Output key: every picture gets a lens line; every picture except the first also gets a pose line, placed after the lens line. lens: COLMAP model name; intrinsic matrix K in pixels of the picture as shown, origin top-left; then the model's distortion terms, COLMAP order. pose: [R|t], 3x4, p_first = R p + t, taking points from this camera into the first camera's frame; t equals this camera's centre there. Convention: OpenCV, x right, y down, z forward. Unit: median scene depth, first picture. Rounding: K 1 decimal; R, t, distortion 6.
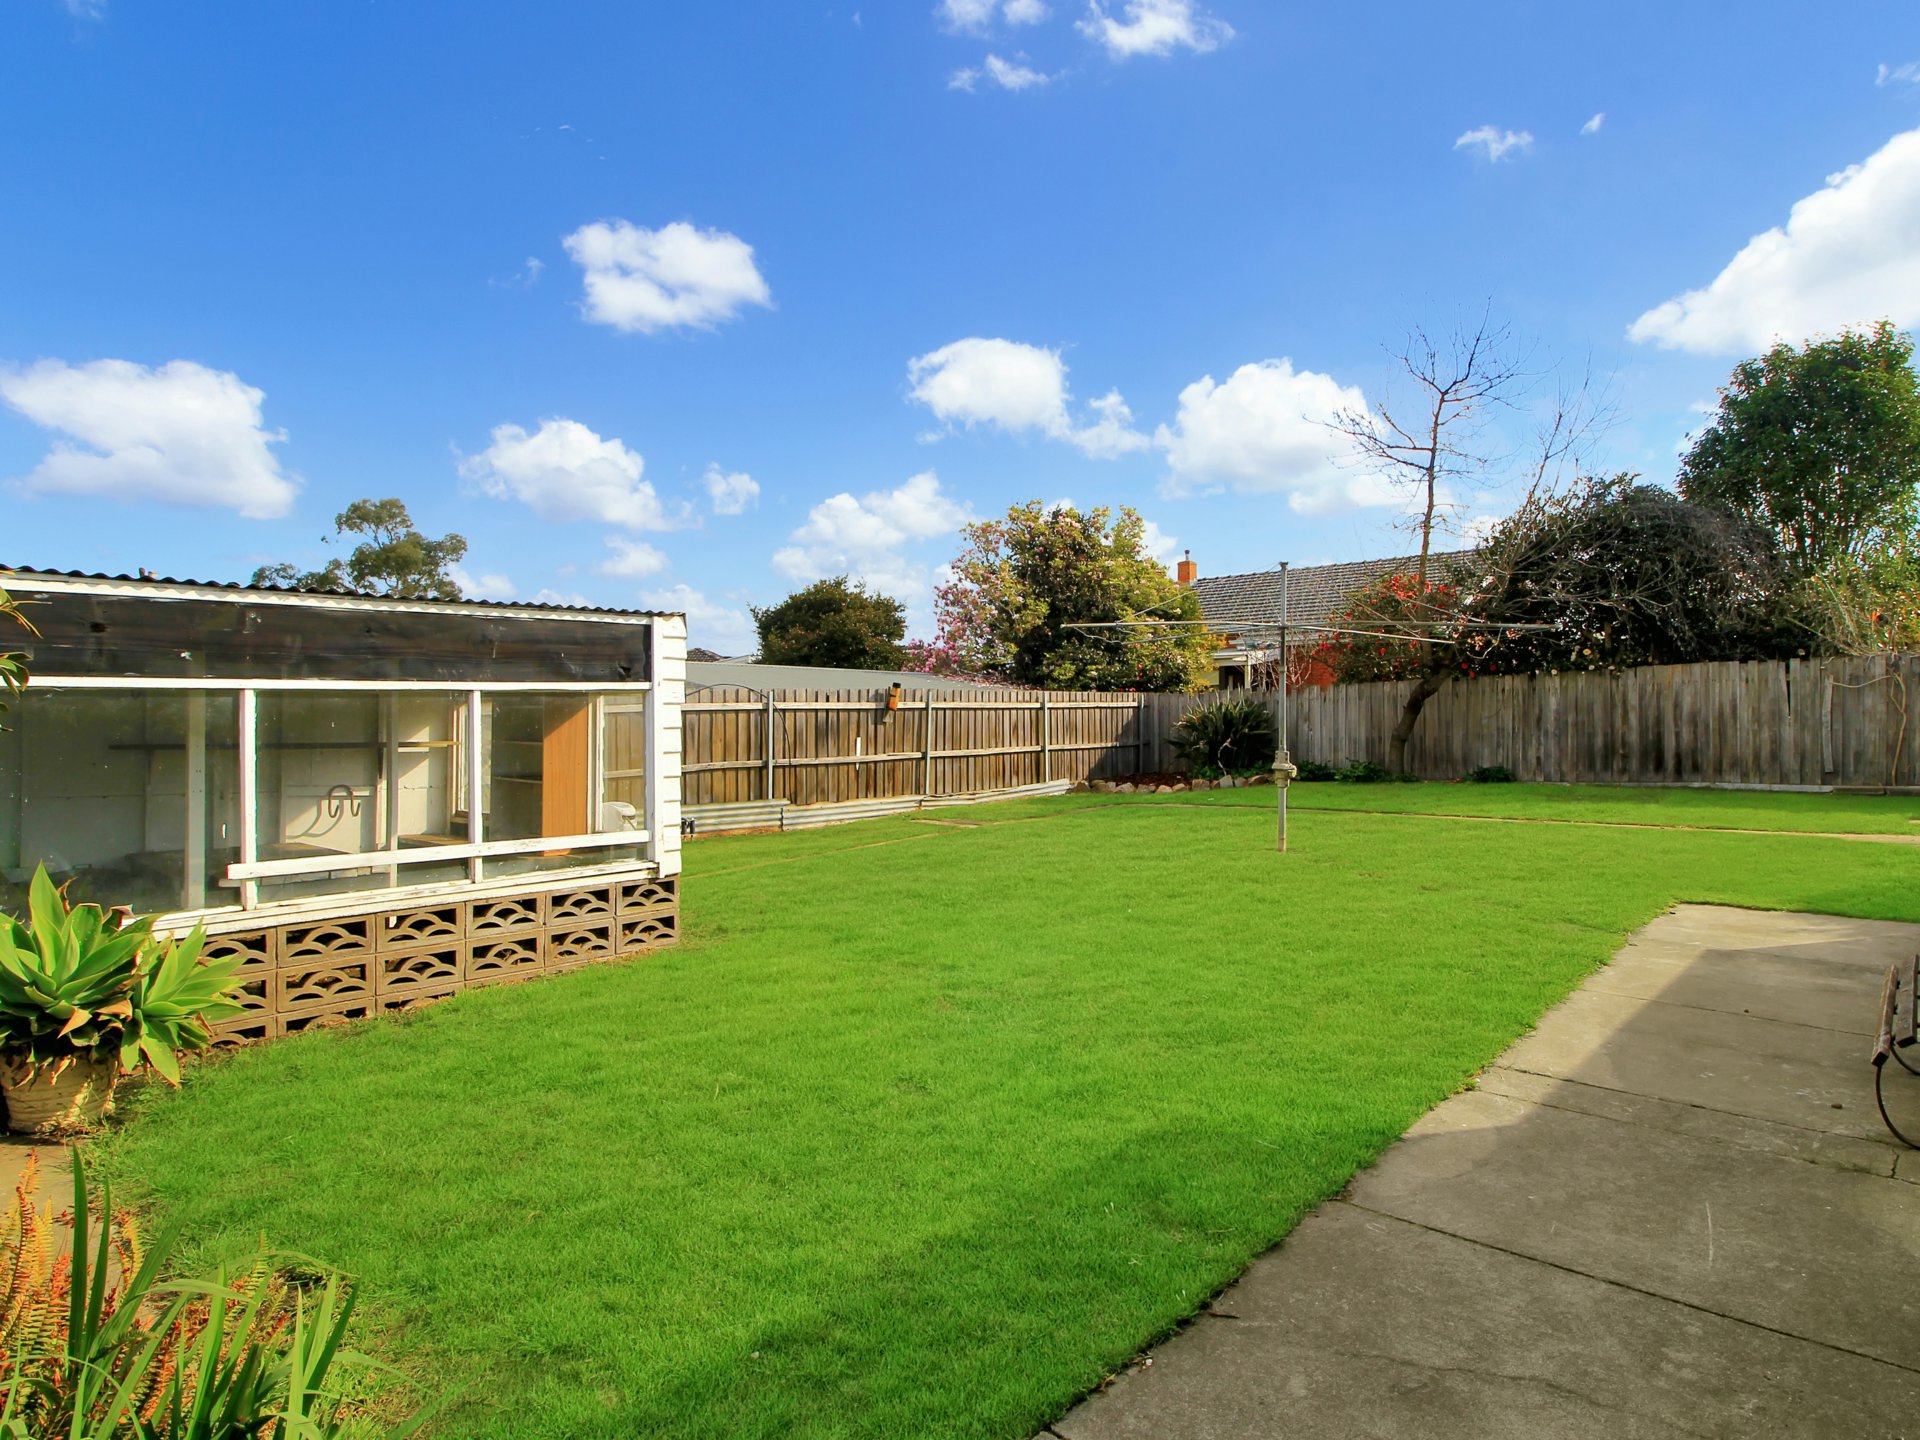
lens RADIAL K [[1045.2, 0, 1003.6], [0, 1045.2, 708.2], [0, 0, 1]] dist [-0.002961, -0.000327]
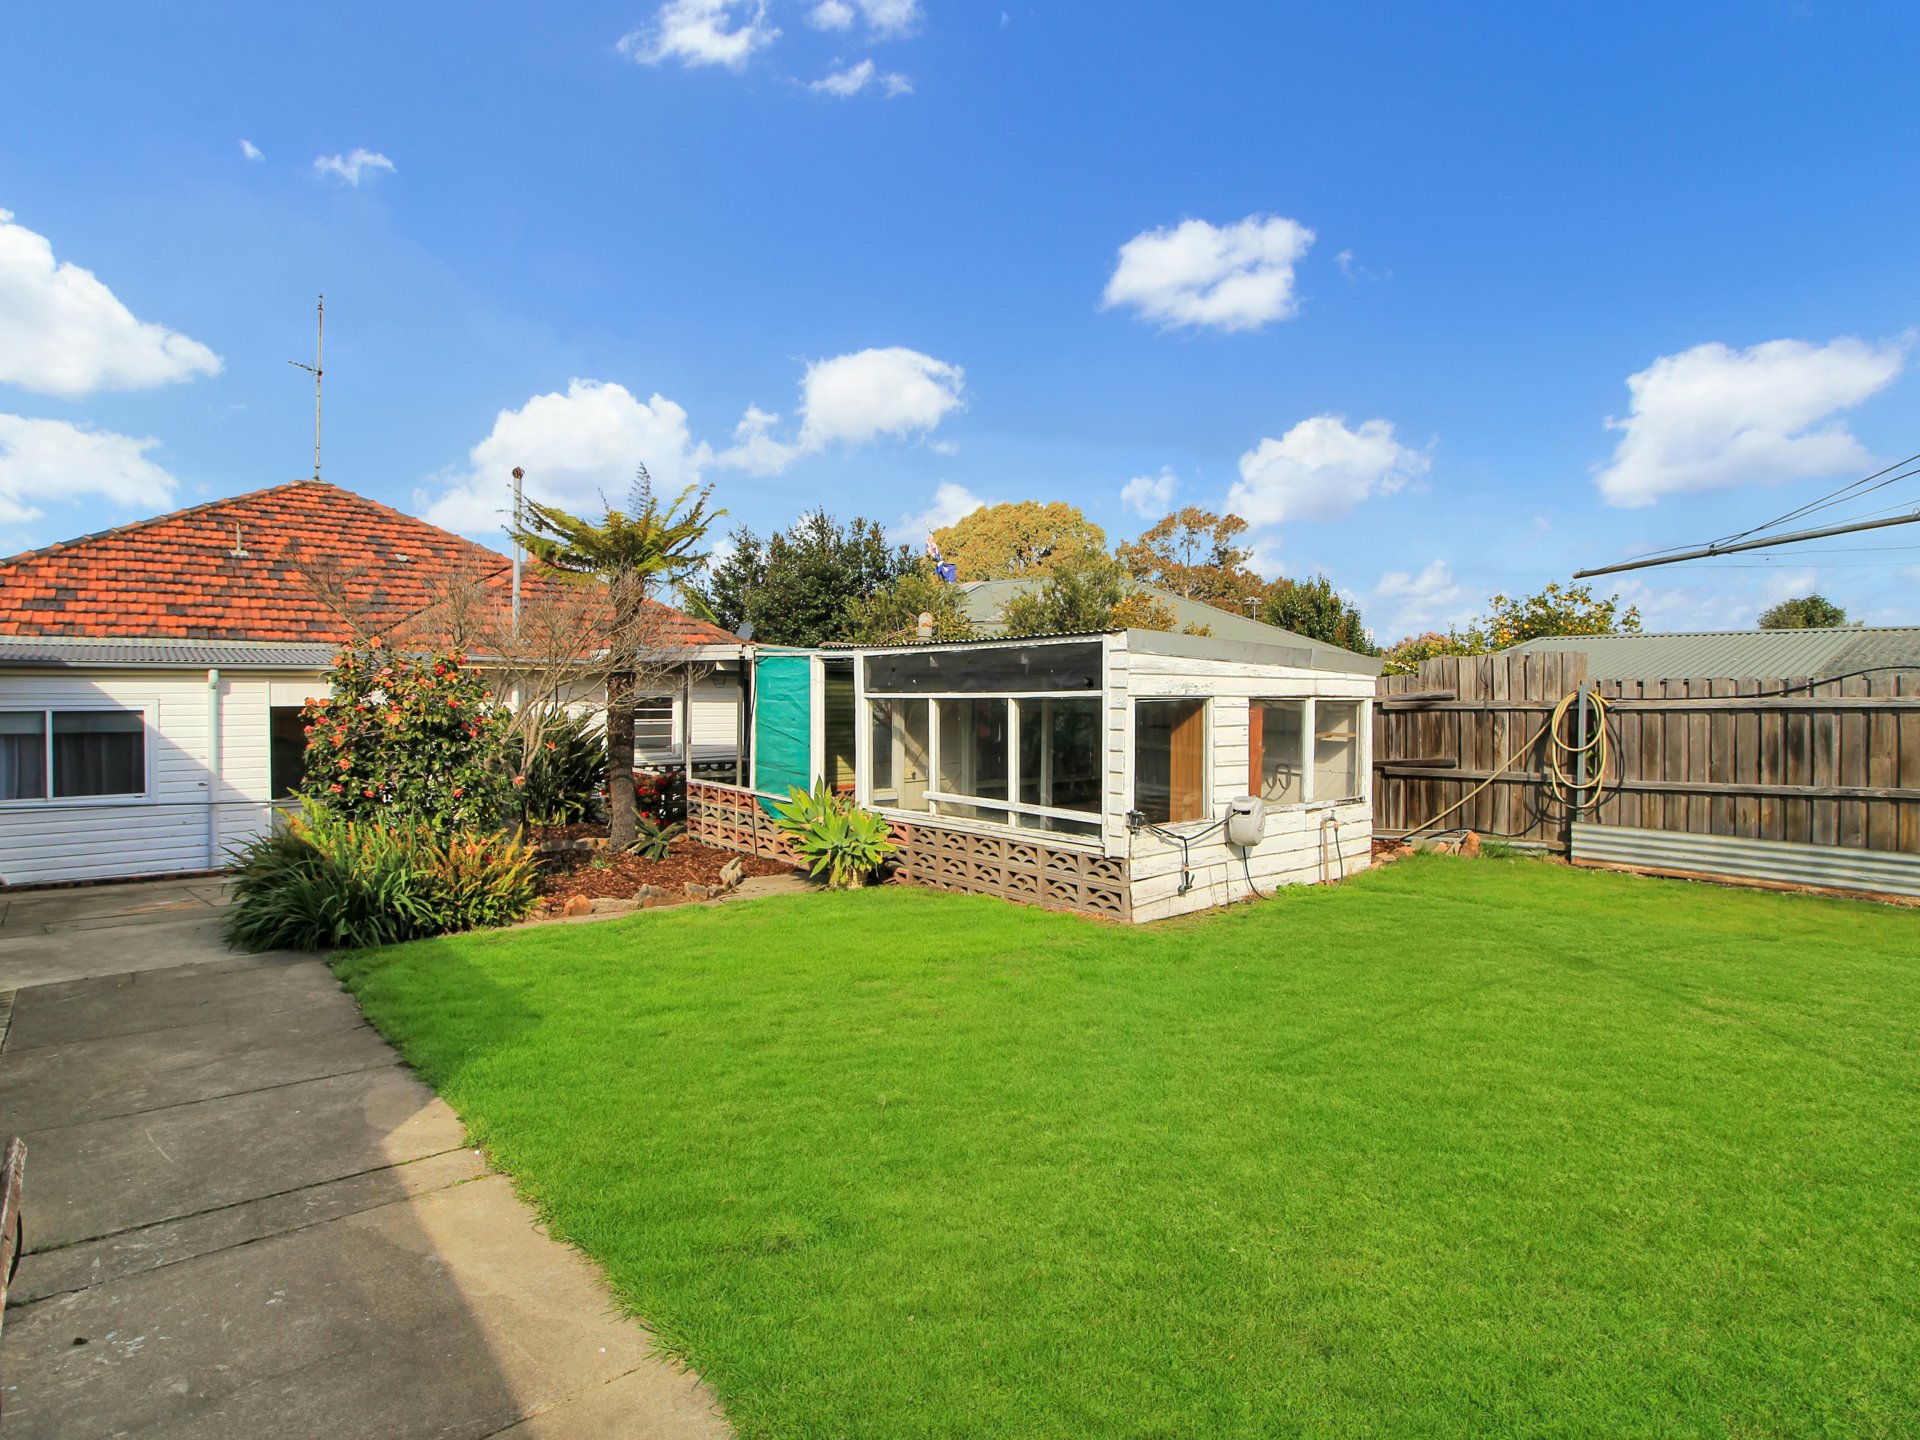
lens RADIAL K [[1045.2, 0, 1003.6], [0, 1045.2, 708.2], [0, 0, 1]] dist [-0.002961, -0.000327]
pose [[-0.126670, 0.029235, -0.991514, 1.402966], [0.008478, 0.999561, 0.028390, -0.066072], [0.991909, -0.004810, -0.126862, 1.705848]]
